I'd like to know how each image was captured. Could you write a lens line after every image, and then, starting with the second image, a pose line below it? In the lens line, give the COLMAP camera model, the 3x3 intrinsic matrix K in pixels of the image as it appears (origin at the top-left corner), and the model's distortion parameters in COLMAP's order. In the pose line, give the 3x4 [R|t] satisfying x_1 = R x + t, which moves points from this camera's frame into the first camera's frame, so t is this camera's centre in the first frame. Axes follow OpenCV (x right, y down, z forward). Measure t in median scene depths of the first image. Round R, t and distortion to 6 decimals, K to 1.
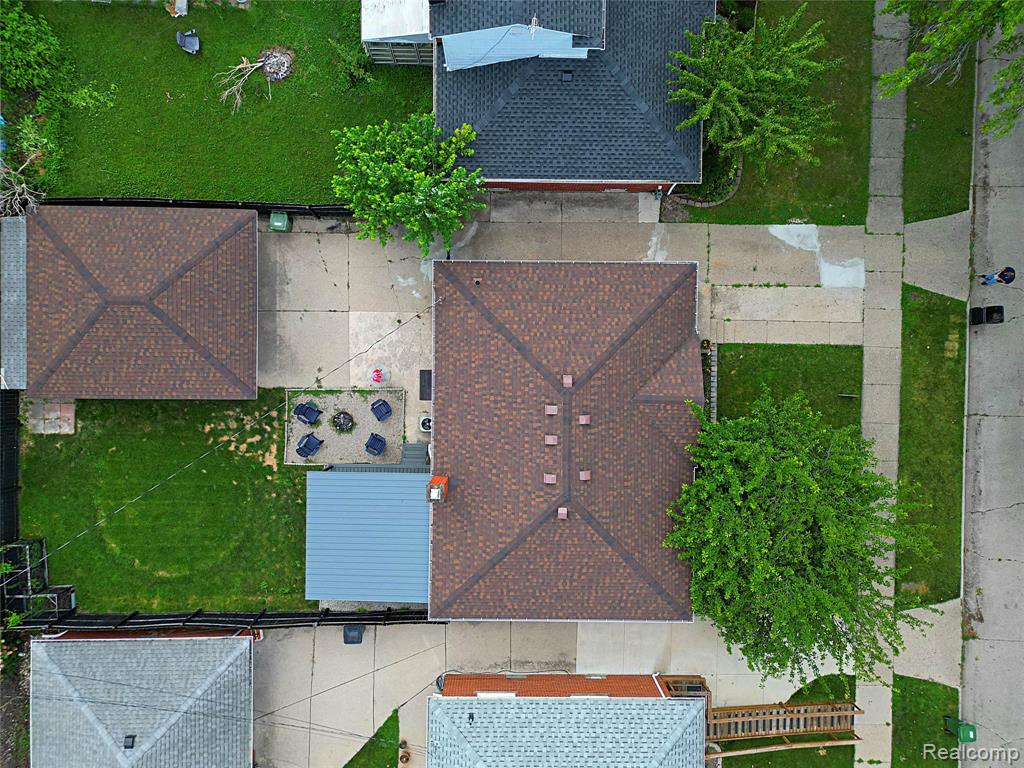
lens RADIAL K [[714.9, 0, 512.0], [0, 714.9, 384.0], [0, 0, 1]] dist [0.041138, -0.001659]
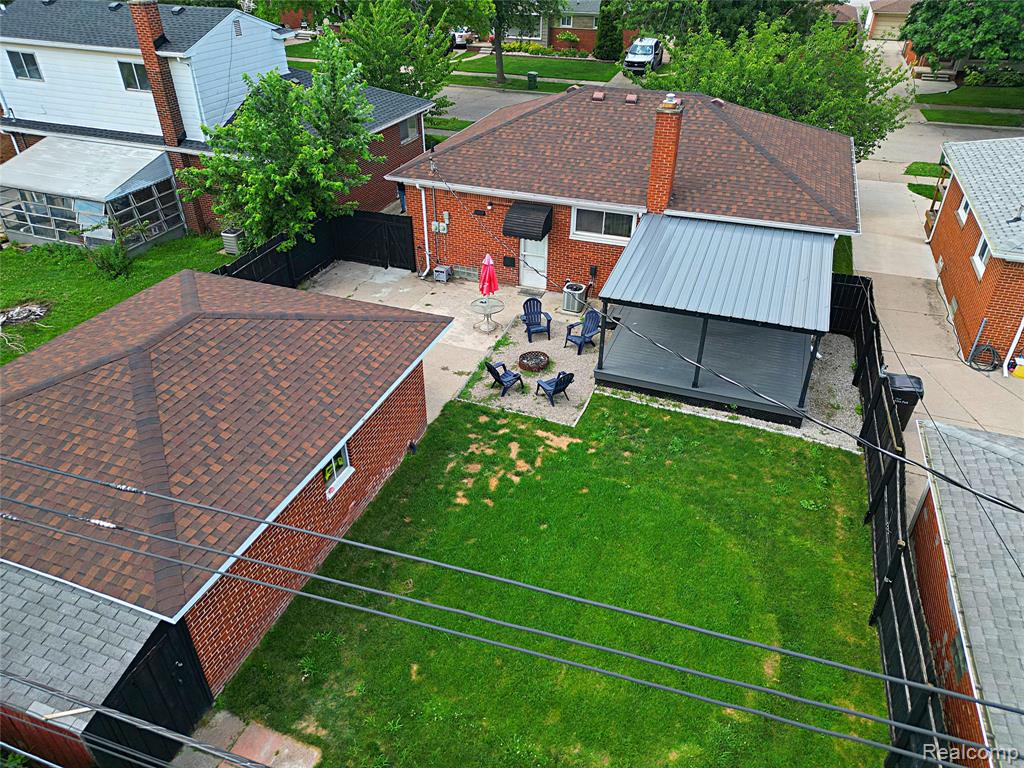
lens RADIAL K [[714.9, 0, 512.0], [0, 714.9, 384.0], [0, 0, 1]] dist [0.041138, -0.001659]
pose [[0.336953, -0.527433, 0.779921, -0.744281], [0.941454, 0.178846, -0.285794, 0.217052], [0.011251, 0.830559, 0.556817, 0.666419]]
